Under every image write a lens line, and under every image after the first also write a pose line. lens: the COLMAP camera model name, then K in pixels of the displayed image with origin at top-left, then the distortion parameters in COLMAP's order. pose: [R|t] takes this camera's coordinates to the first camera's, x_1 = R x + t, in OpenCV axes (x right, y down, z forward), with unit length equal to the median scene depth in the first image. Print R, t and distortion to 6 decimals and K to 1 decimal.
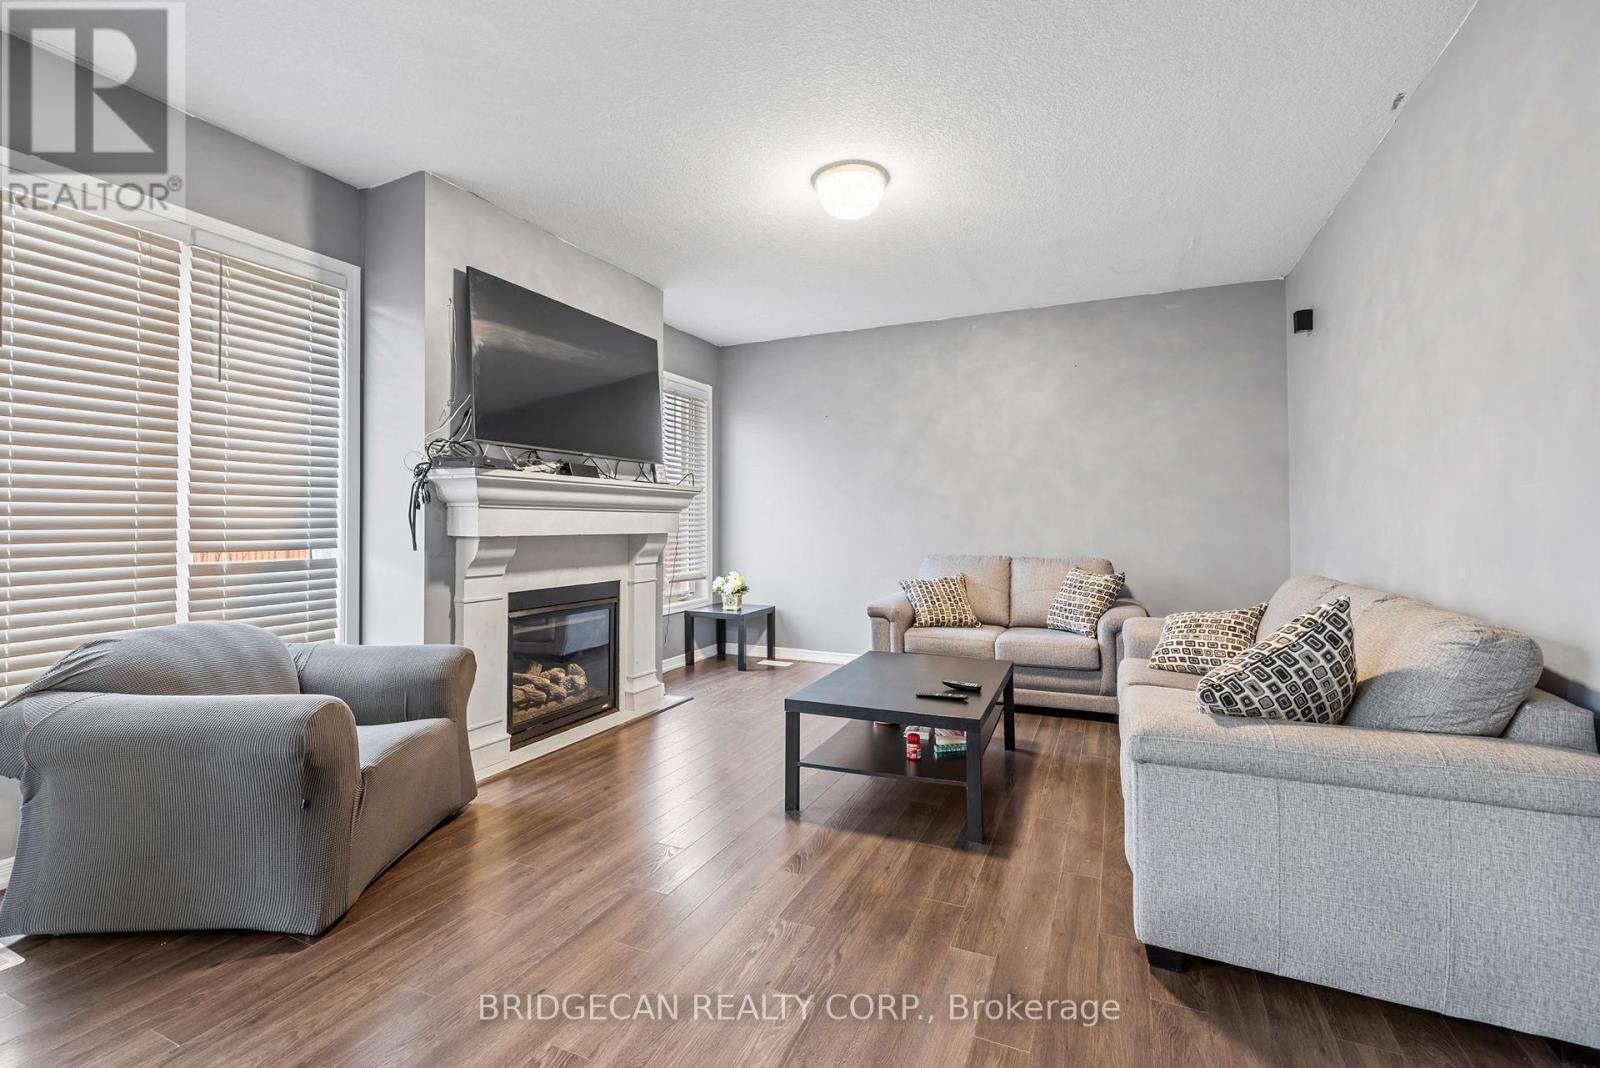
lens RADIAL K [[669.3, 0, 807.5], [0, 669.3, 520.4], [0, 0, 1]] dist [0.003420, 0.000513]
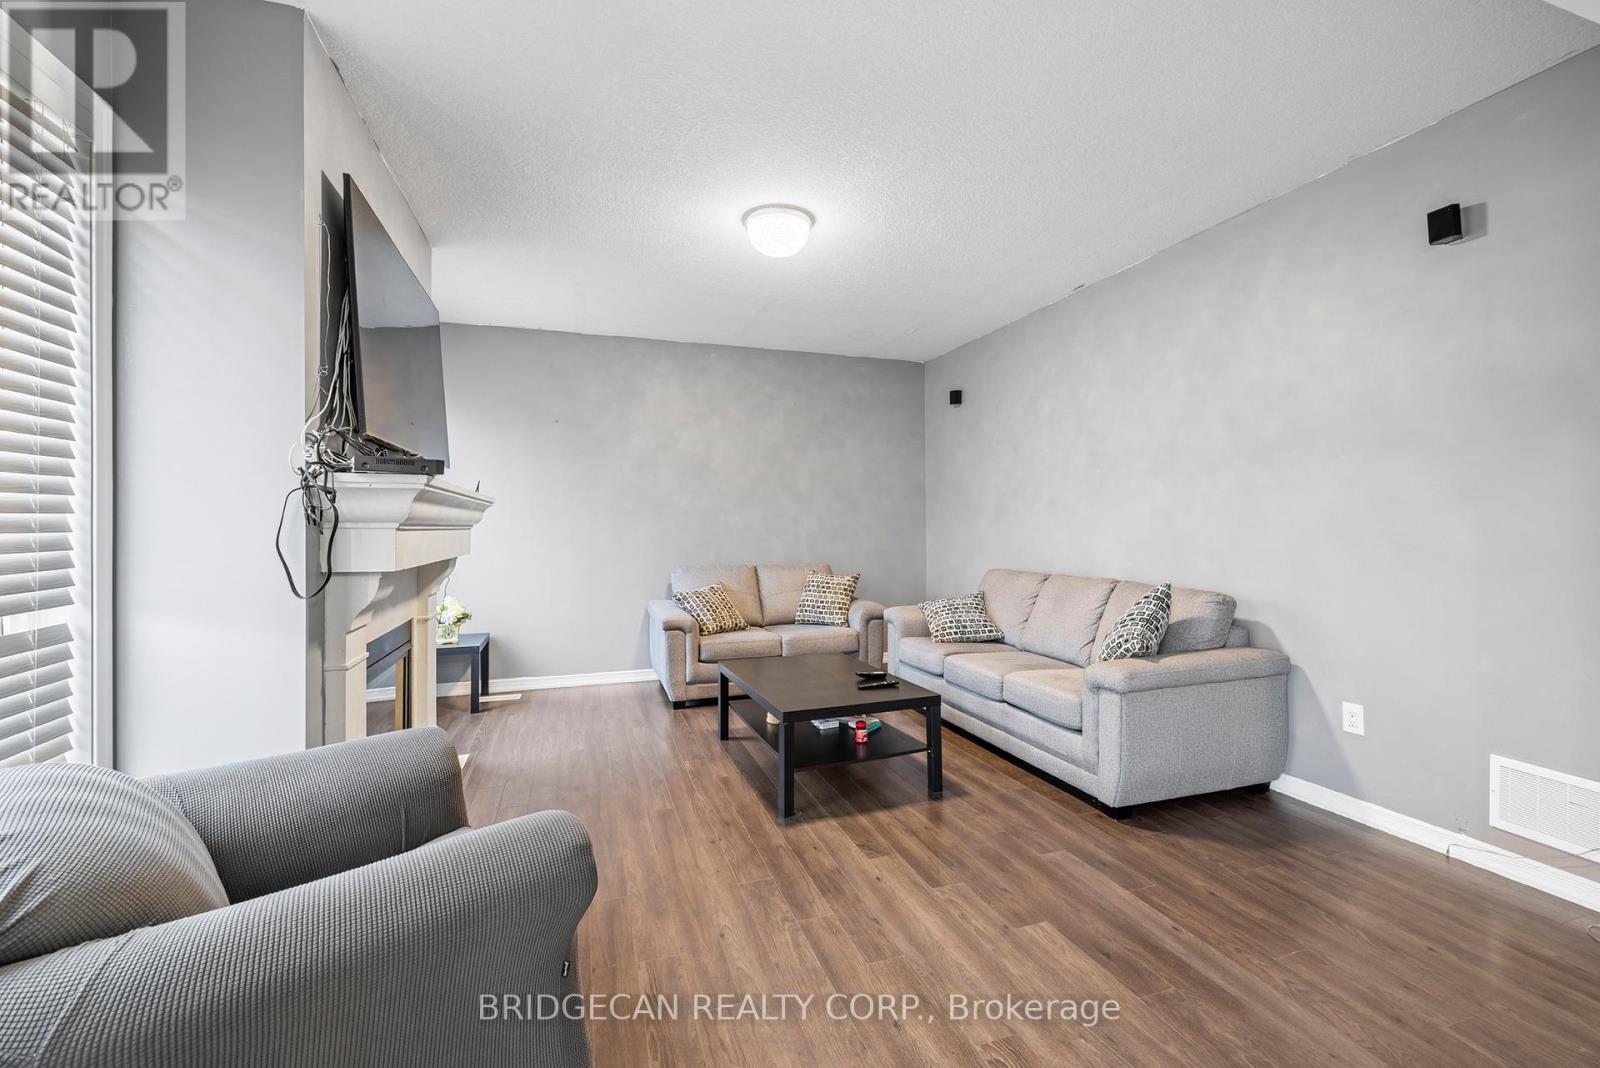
lens RADIAL K [[669.3, 0, 778.5], [0, 669.3, 518.7], [0, 0, 1]] dist [0.003420, 0.000513]
pose [[0.741559, 0.002187, 0.670884, -0.562213], [0.001581, 0.999986, -0.005008, -0.023129], [-0.670885, 0.004774, 0.741546, 0.173013]]
